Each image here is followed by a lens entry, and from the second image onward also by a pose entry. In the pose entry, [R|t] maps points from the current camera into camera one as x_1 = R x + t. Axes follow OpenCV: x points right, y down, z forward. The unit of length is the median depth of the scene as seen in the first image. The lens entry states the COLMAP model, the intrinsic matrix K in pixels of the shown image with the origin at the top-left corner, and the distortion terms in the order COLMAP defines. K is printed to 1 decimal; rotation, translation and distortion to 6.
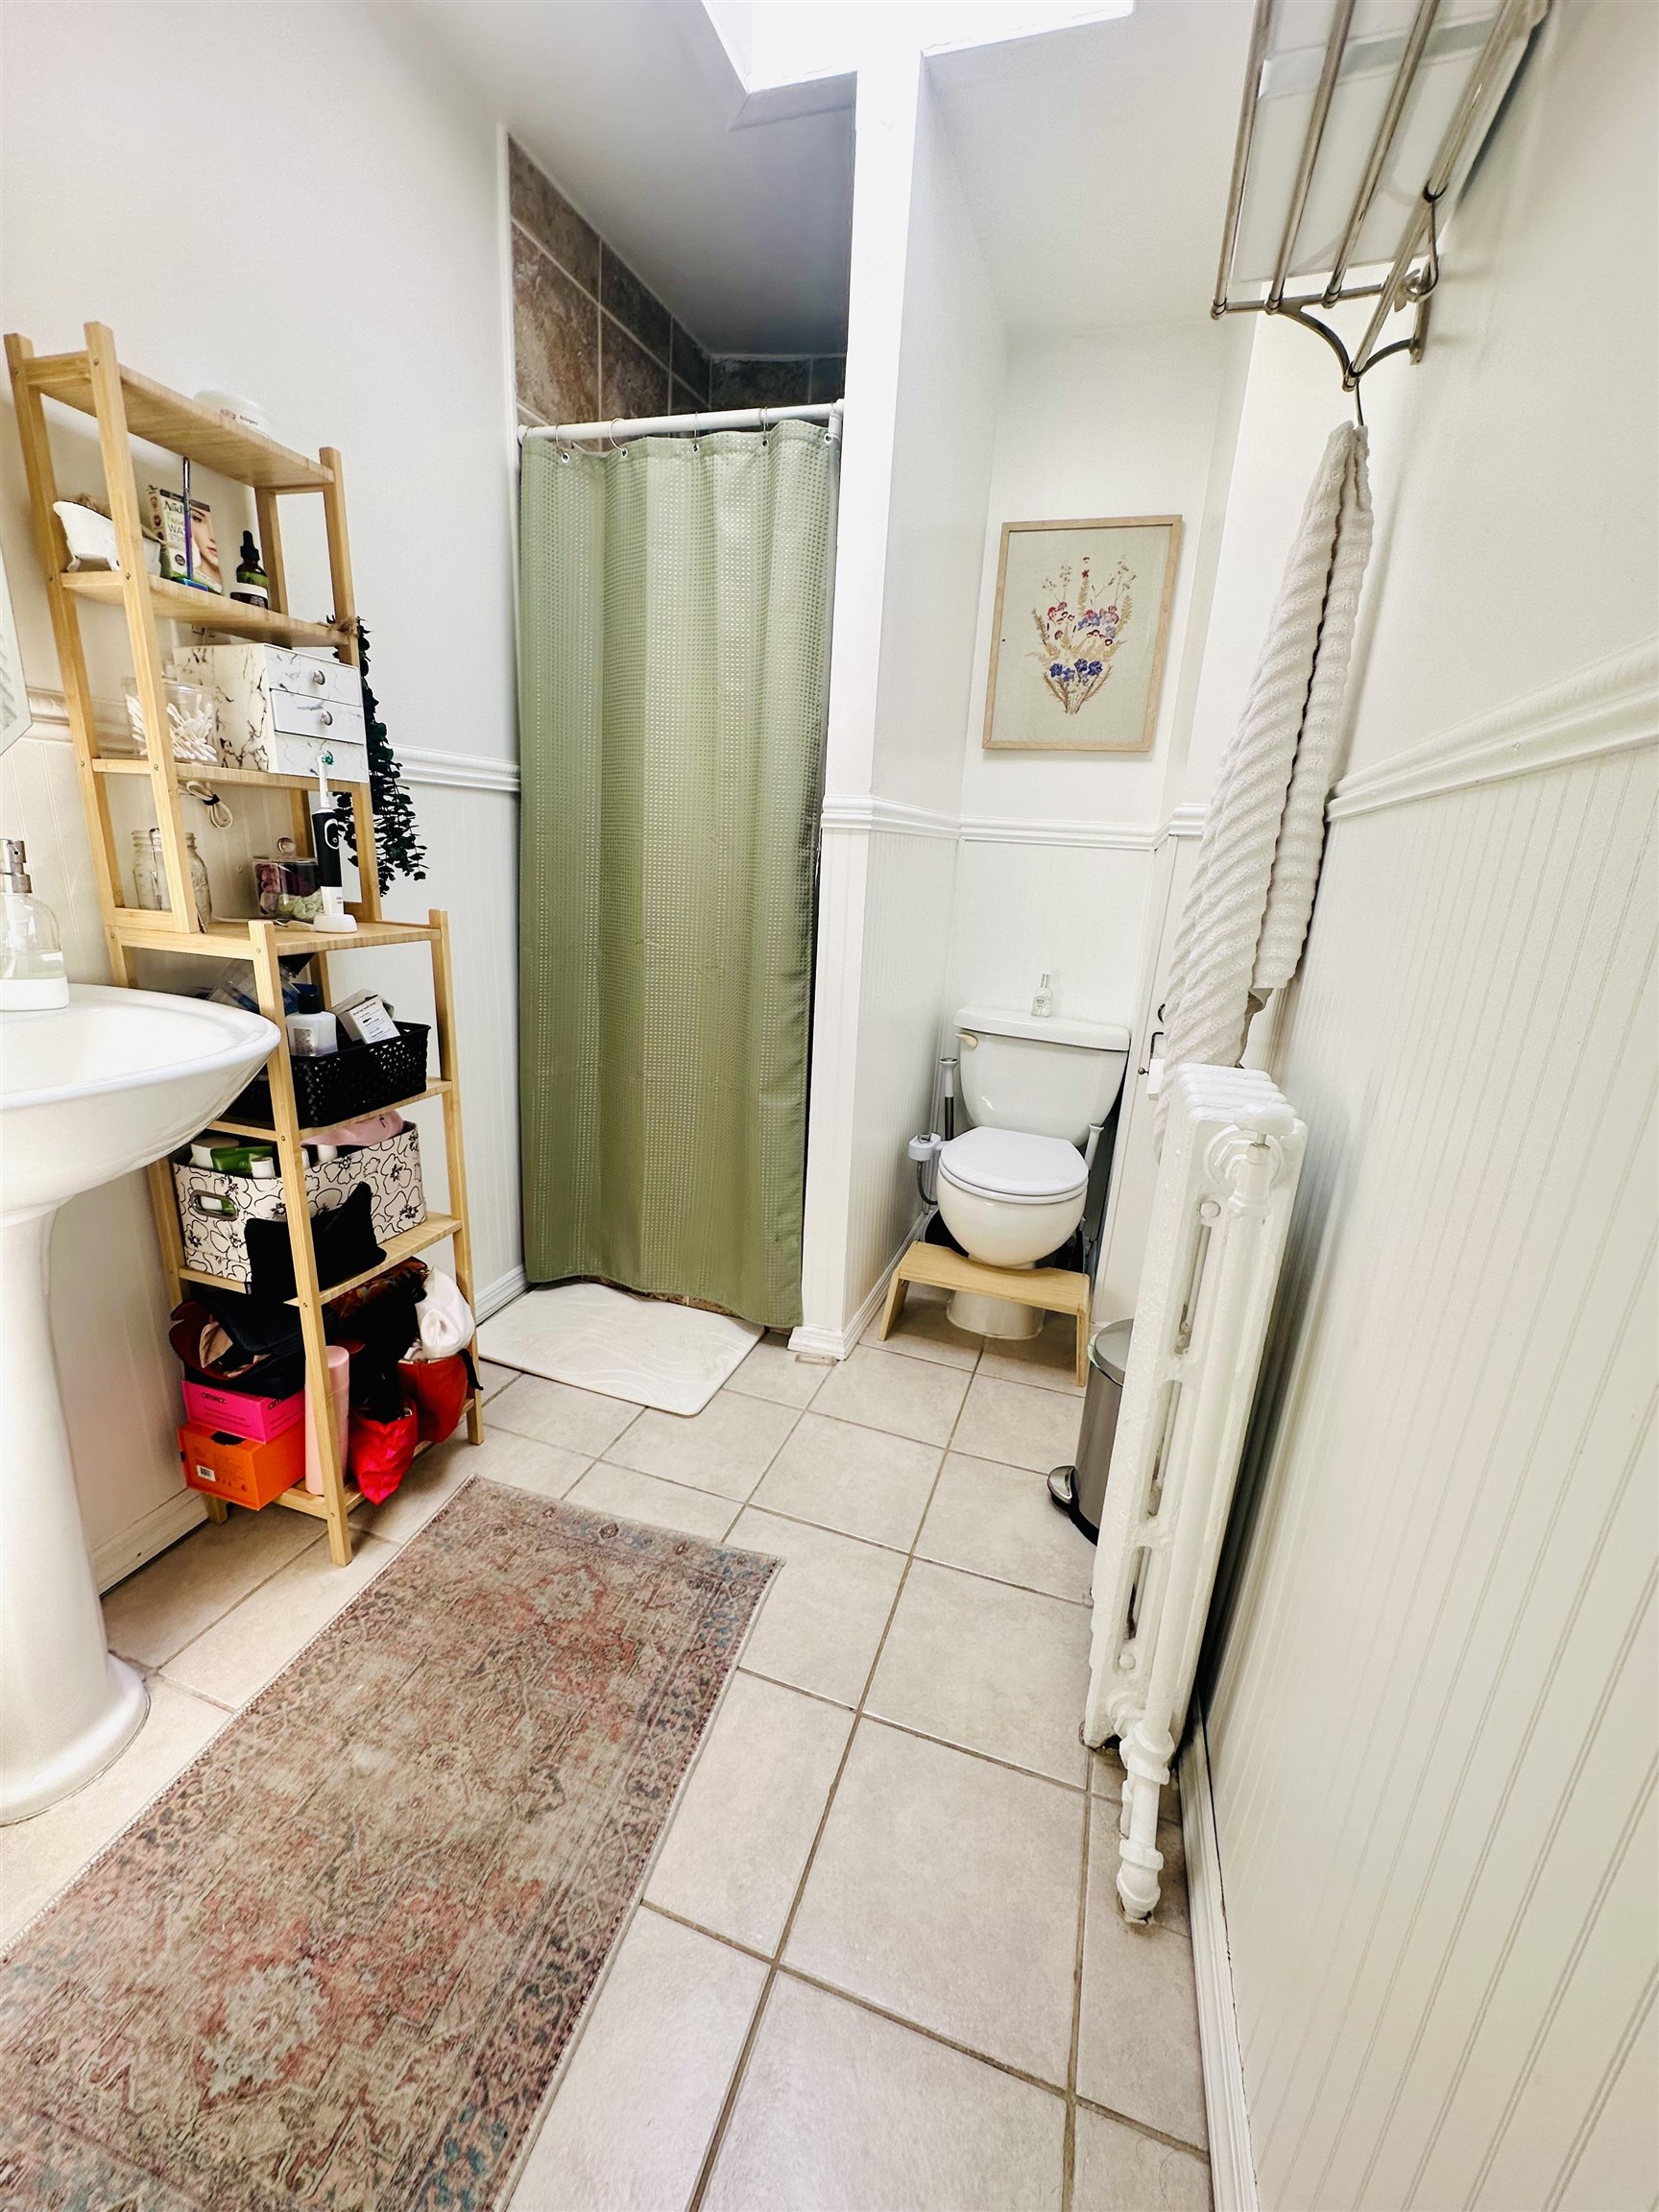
lens RADIAL K [[882.2, 0, 832.1], [0, 882.2, 1106.2], [0, 0, 1]] dist [-0.002374, 0.000418]
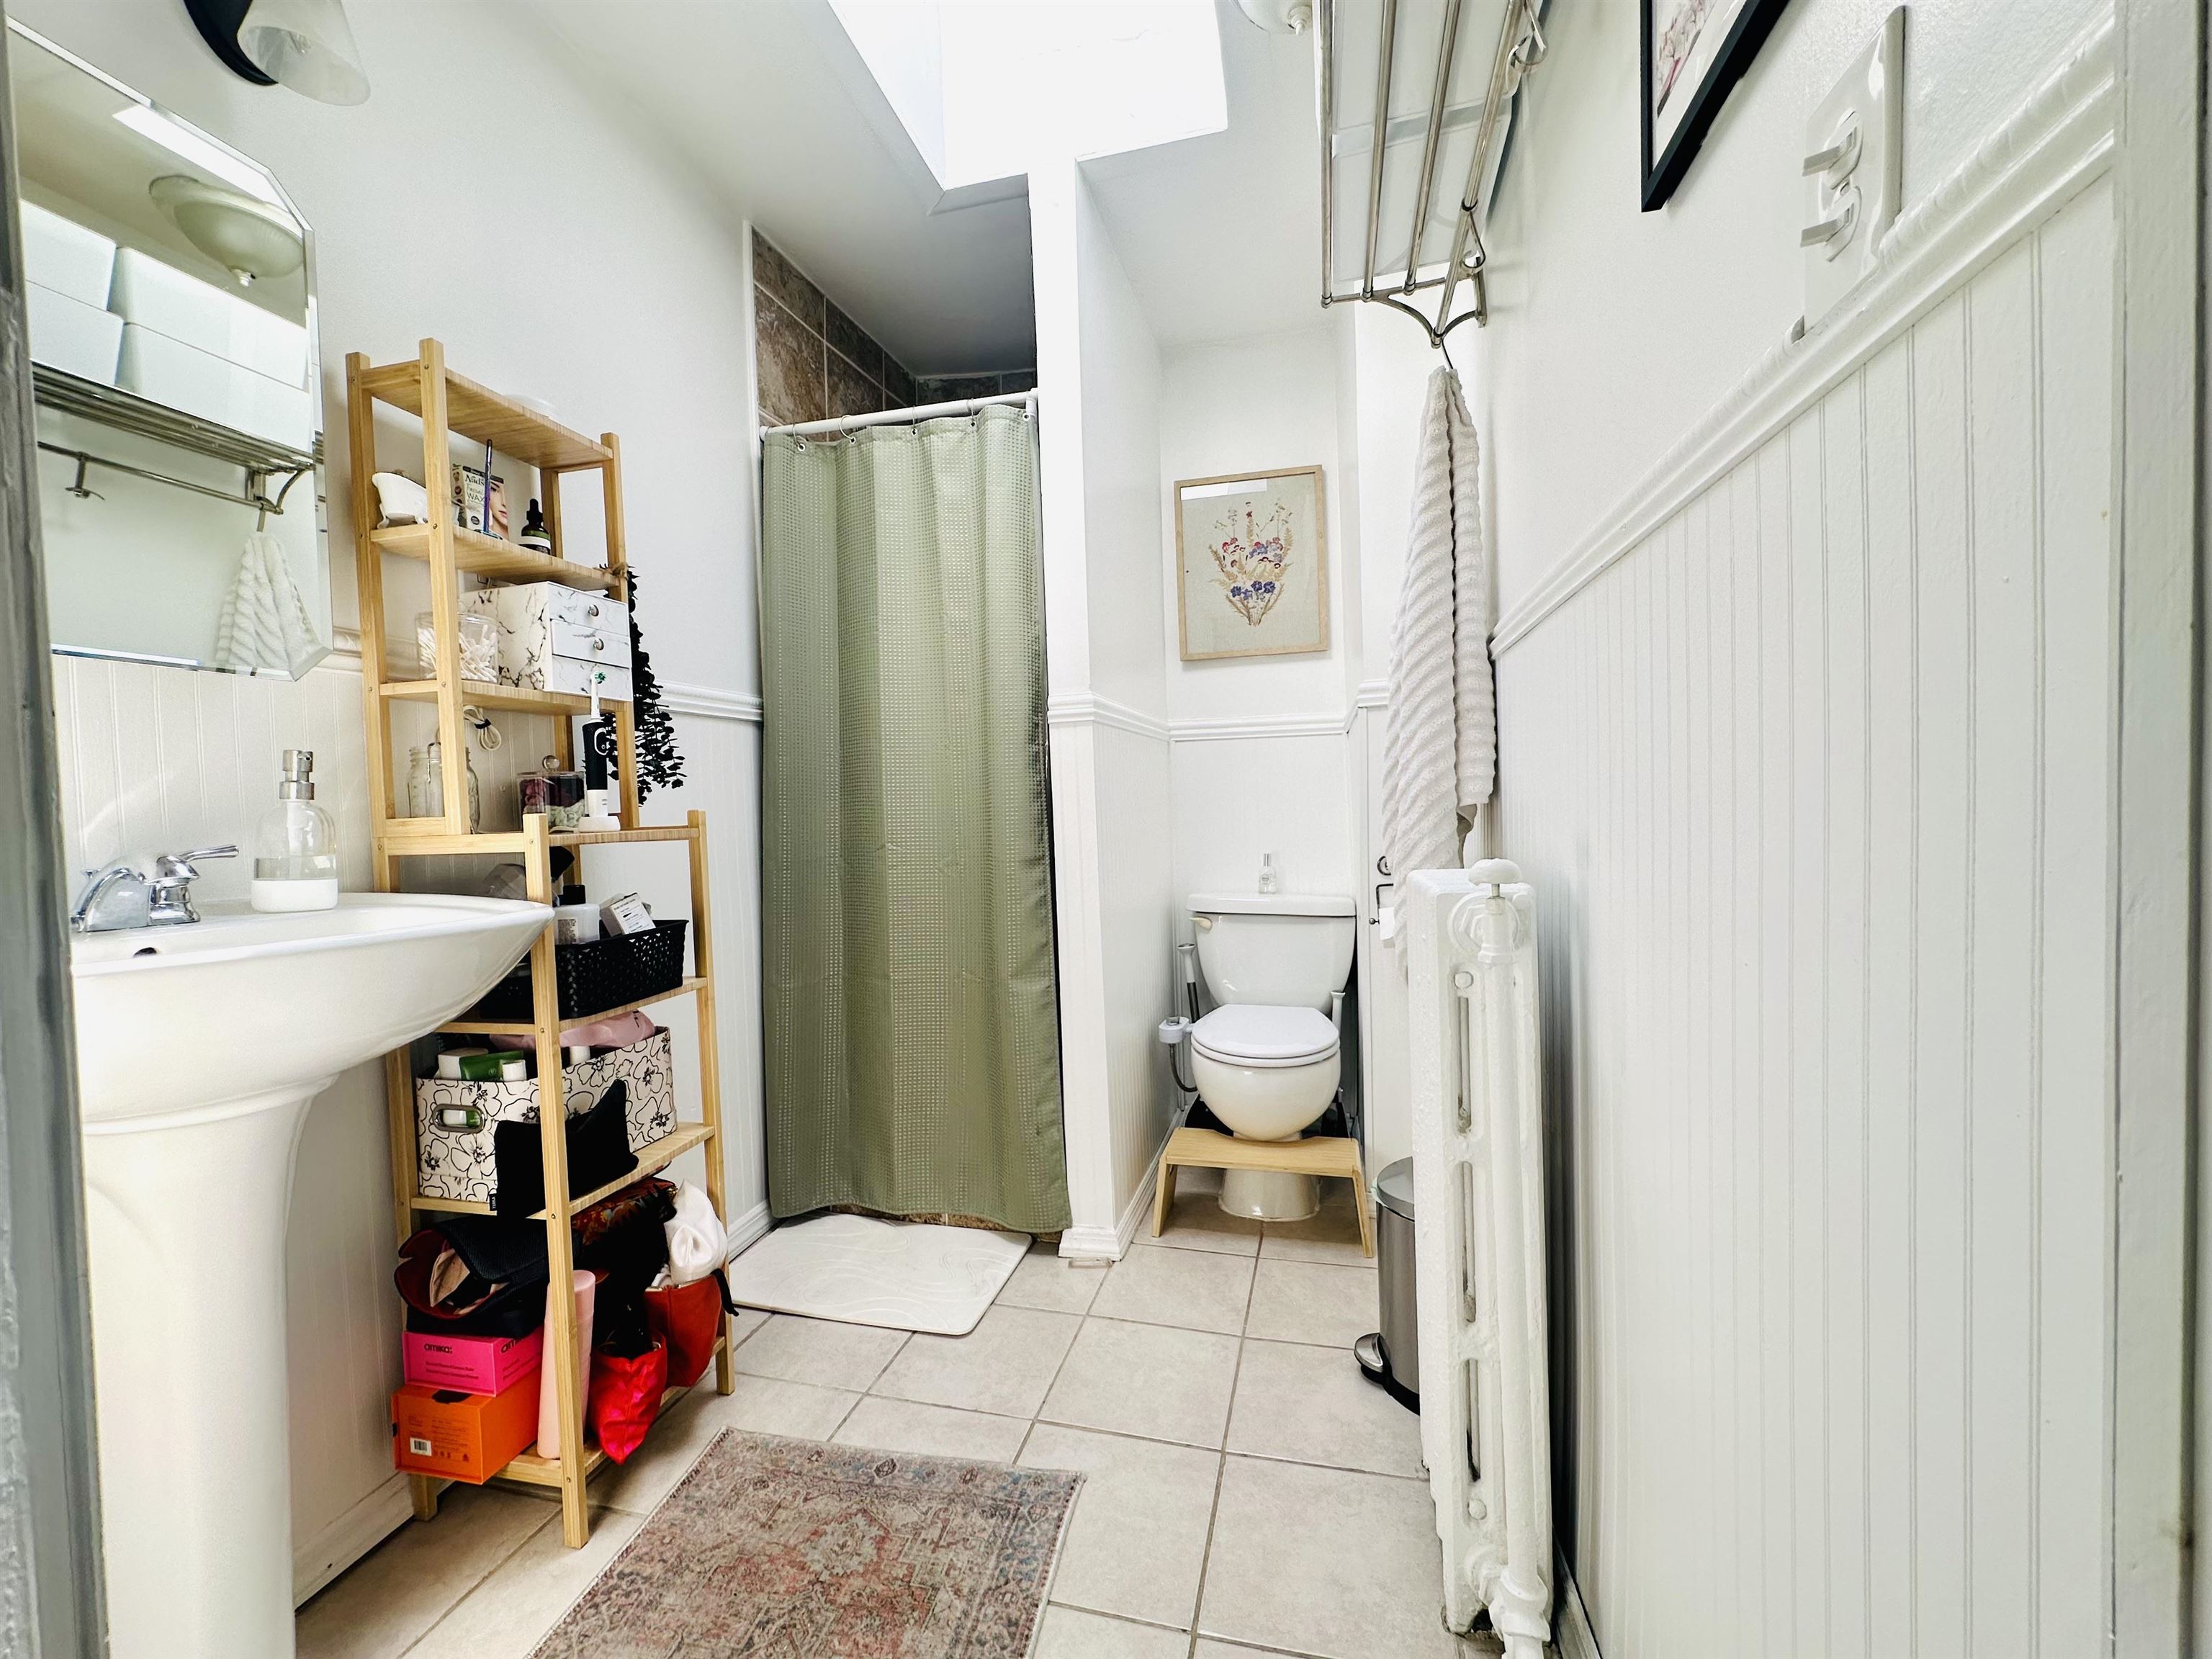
lens RADIAL K [[882.2, 0, 1106.8], [0, 882.2, 825.8], [0, 0, 1]] dist [-0.002374, 0.000418]
pose [[0.993248, -0.090281, 0.072855, -0.040356], [0.105633, 0.963436, -0.246236, 0.107921], [-0.047960, 0.252269, 0.966468, -0.035081]]
